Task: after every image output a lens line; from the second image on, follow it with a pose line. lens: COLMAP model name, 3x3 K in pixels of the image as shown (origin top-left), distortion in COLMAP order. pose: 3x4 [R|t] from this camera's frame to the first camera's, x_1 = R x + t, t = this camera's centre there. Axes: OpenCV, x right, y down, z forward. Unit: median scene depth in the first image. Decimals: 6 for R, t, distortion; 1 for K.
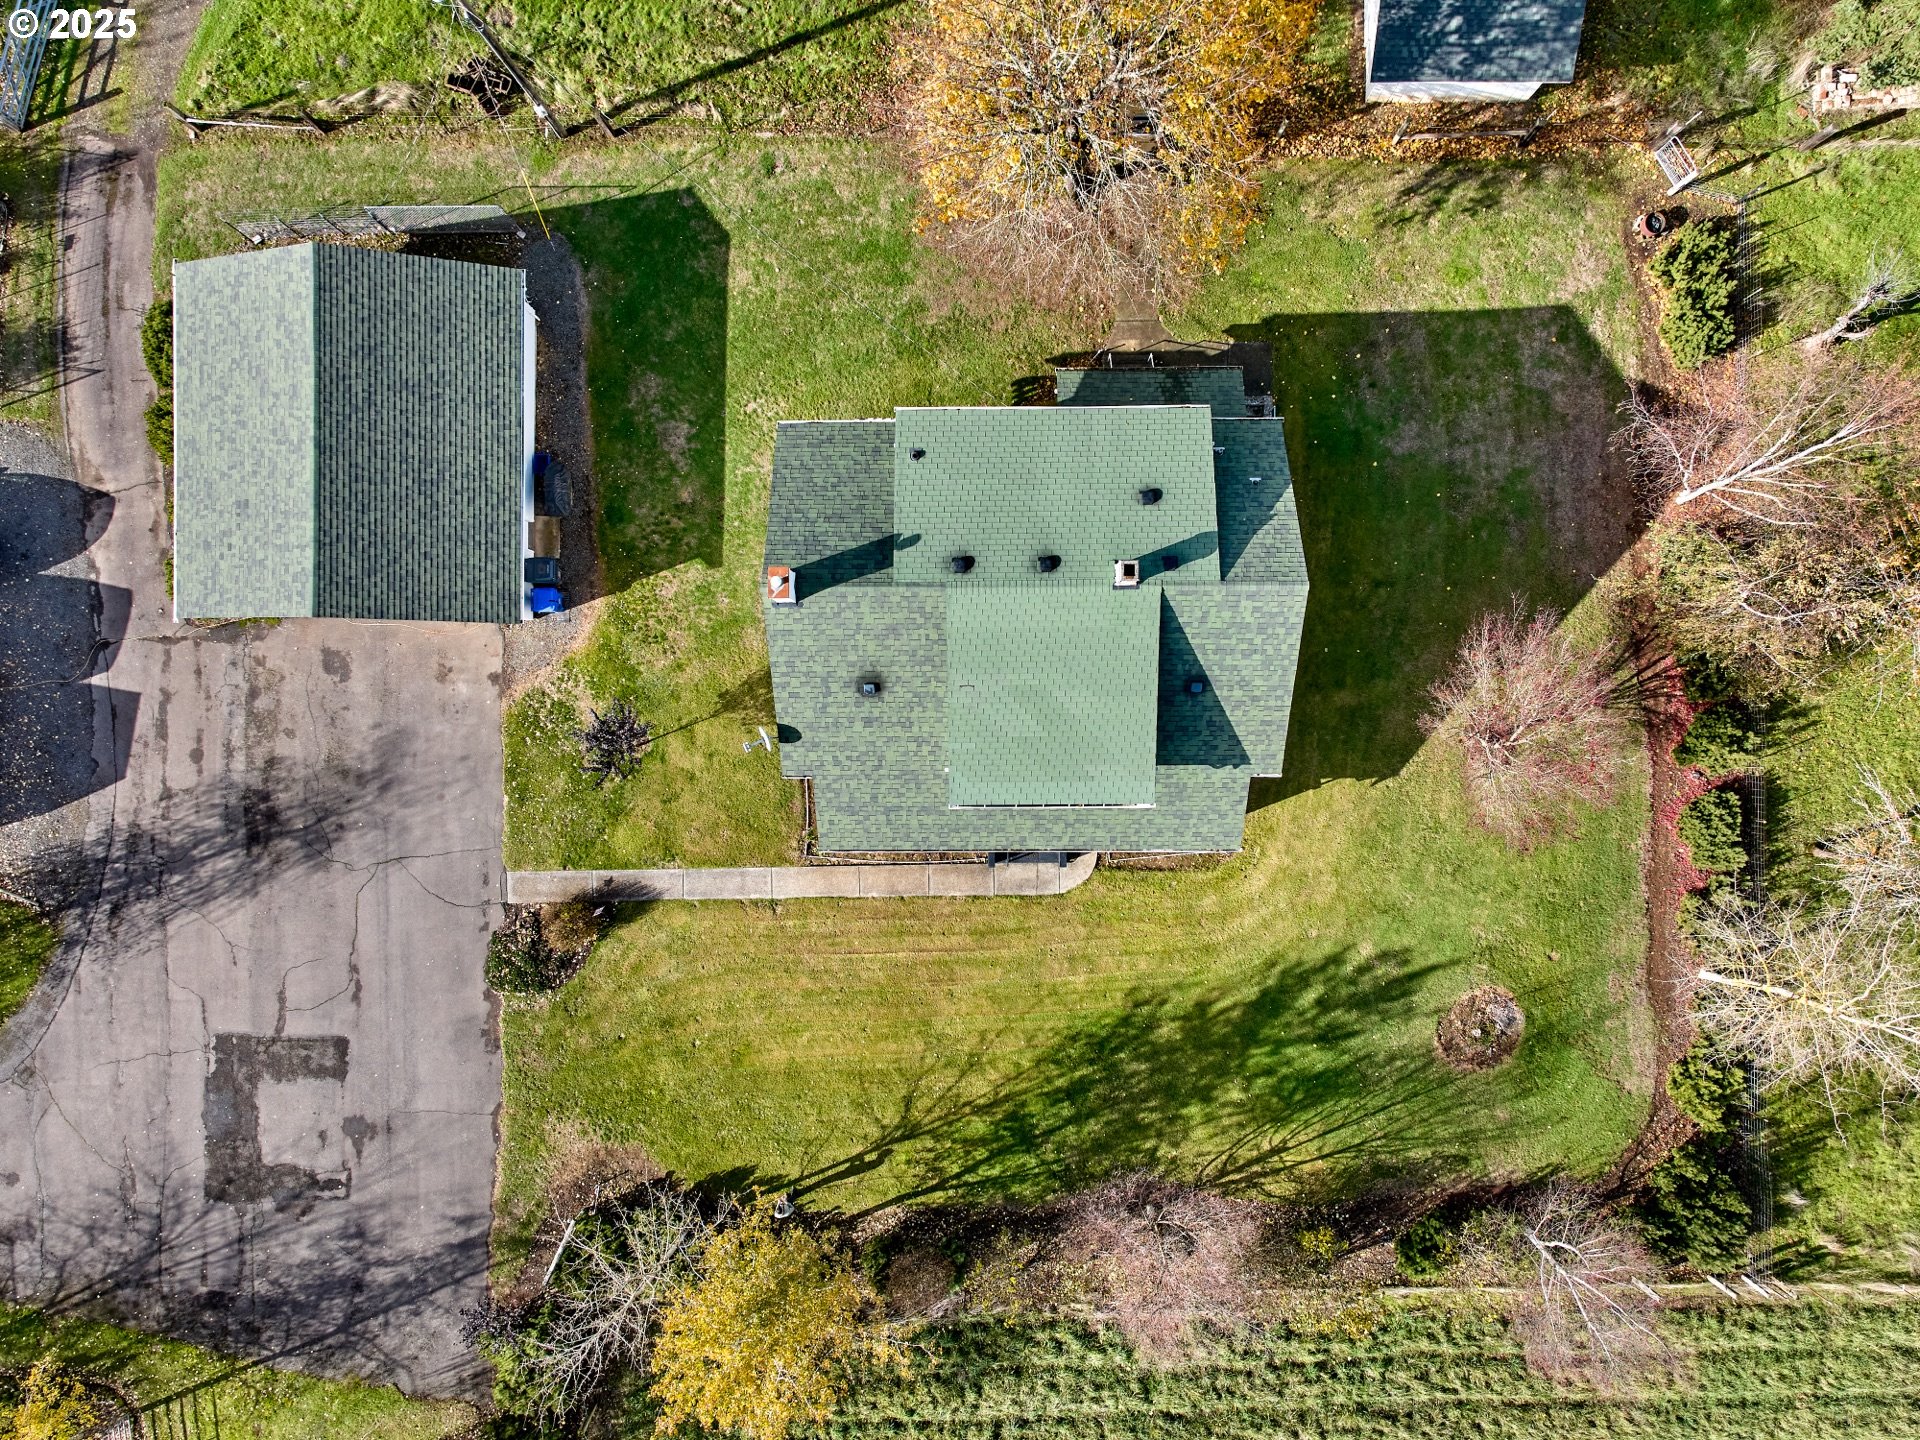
lens RADIAL K [[1616.2, 0, 944.8], [0, 1616.2, 689.6], [0, 0, 1]] dist [0.001958, -0.017094]
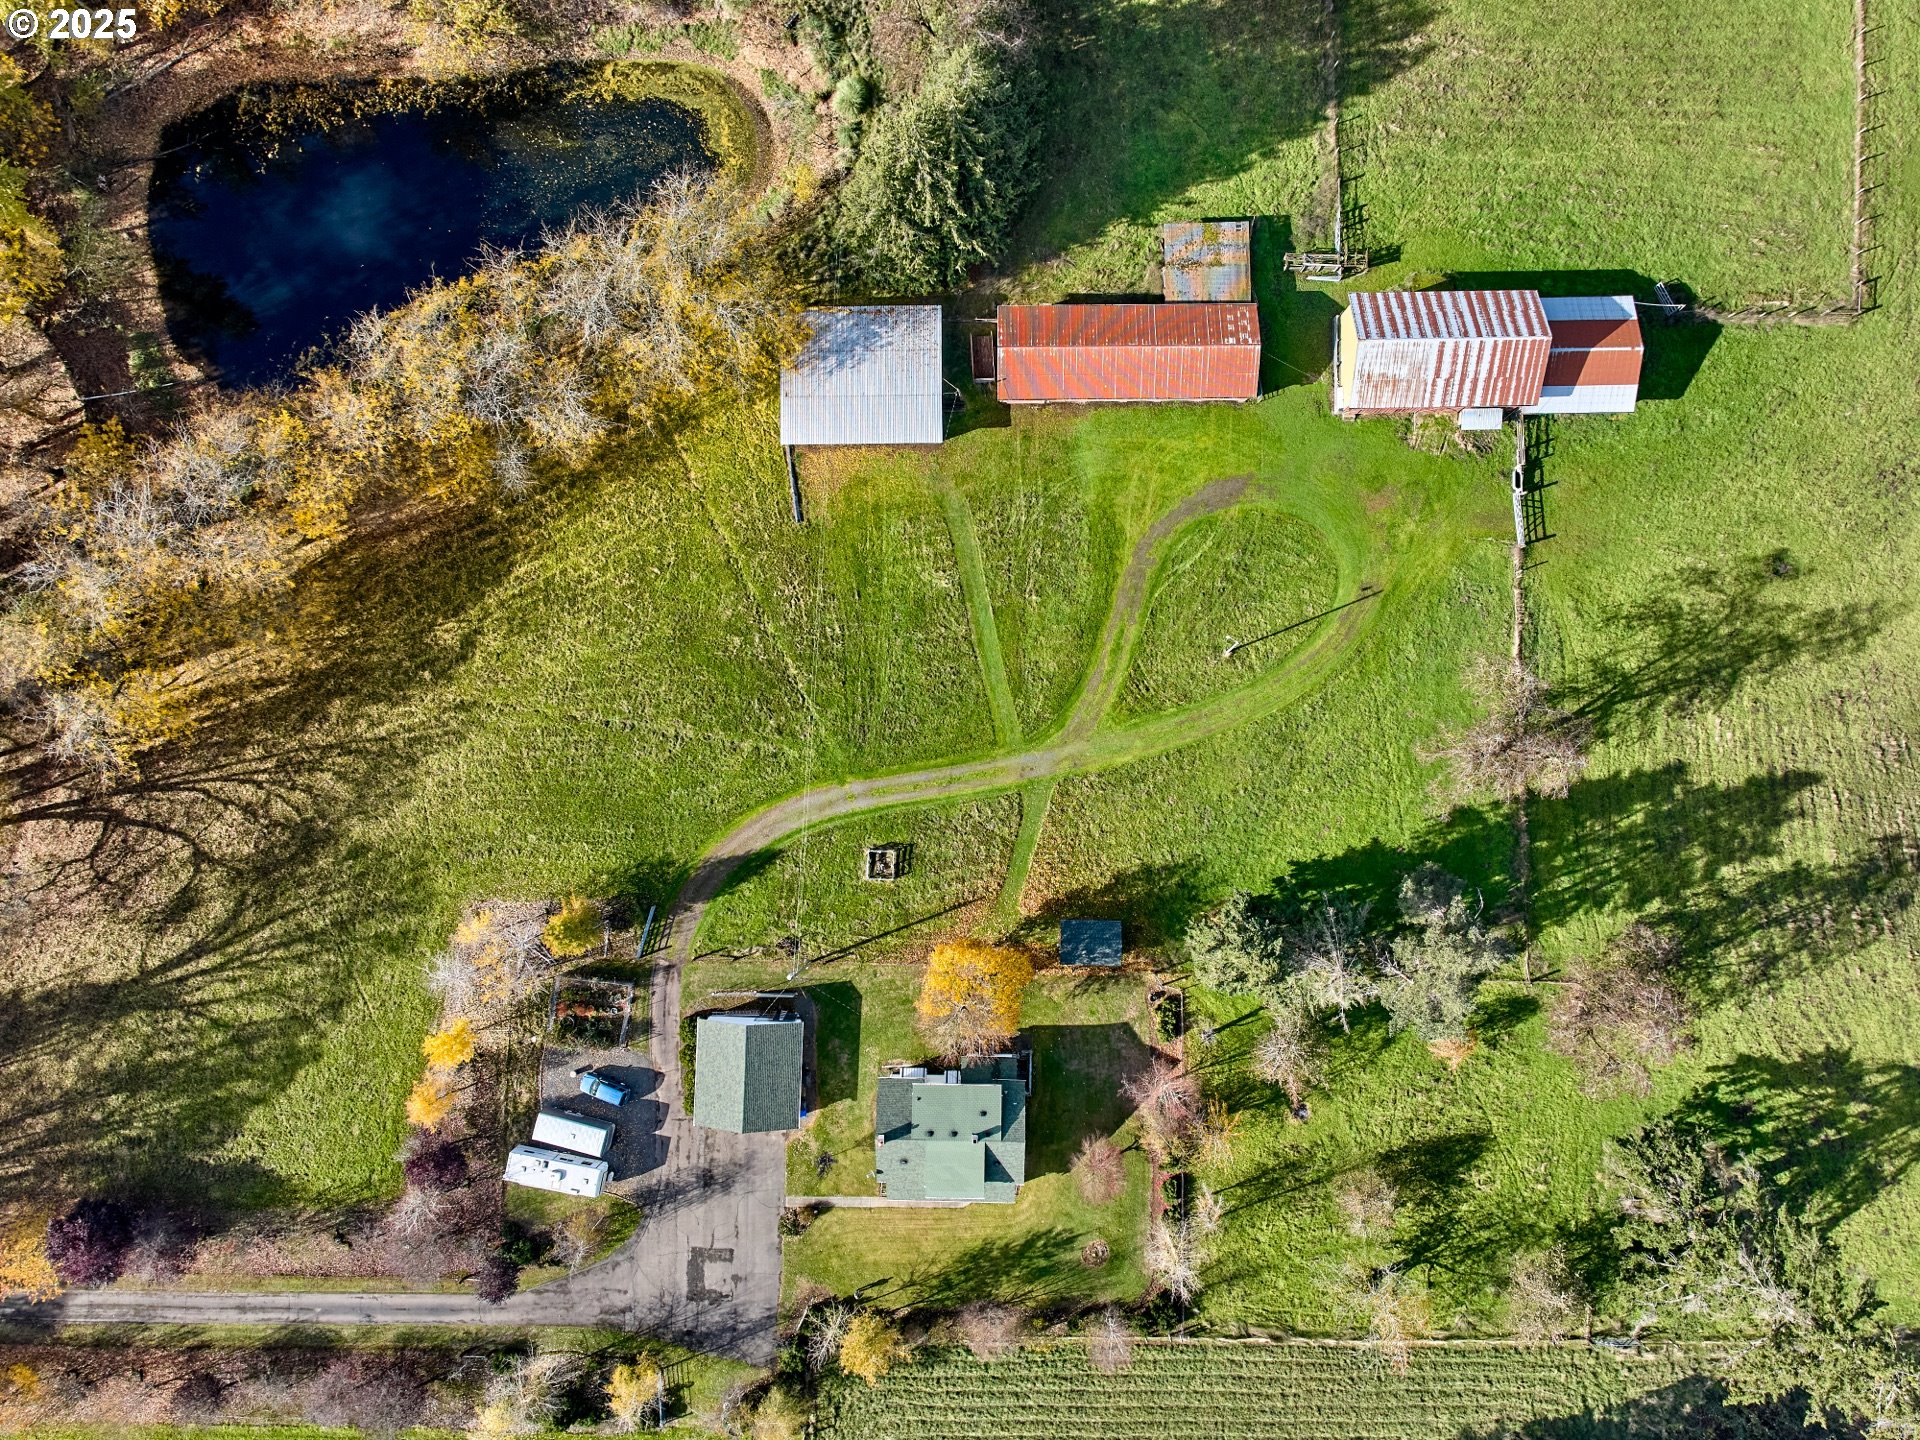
lens RADIAL K [[1368.3, 0, 960.0], [0, 1368.3, 720.0], [0, 0, 1]] dist [-0.000838, -0.072877]
pose [[0.999771, 0.021310, 0.002083, 0.041448], [-0.021176, 0.998465, -0.051184, -0.684311], [-0.003171, 0.051128, 0.998687, -1.700079]]
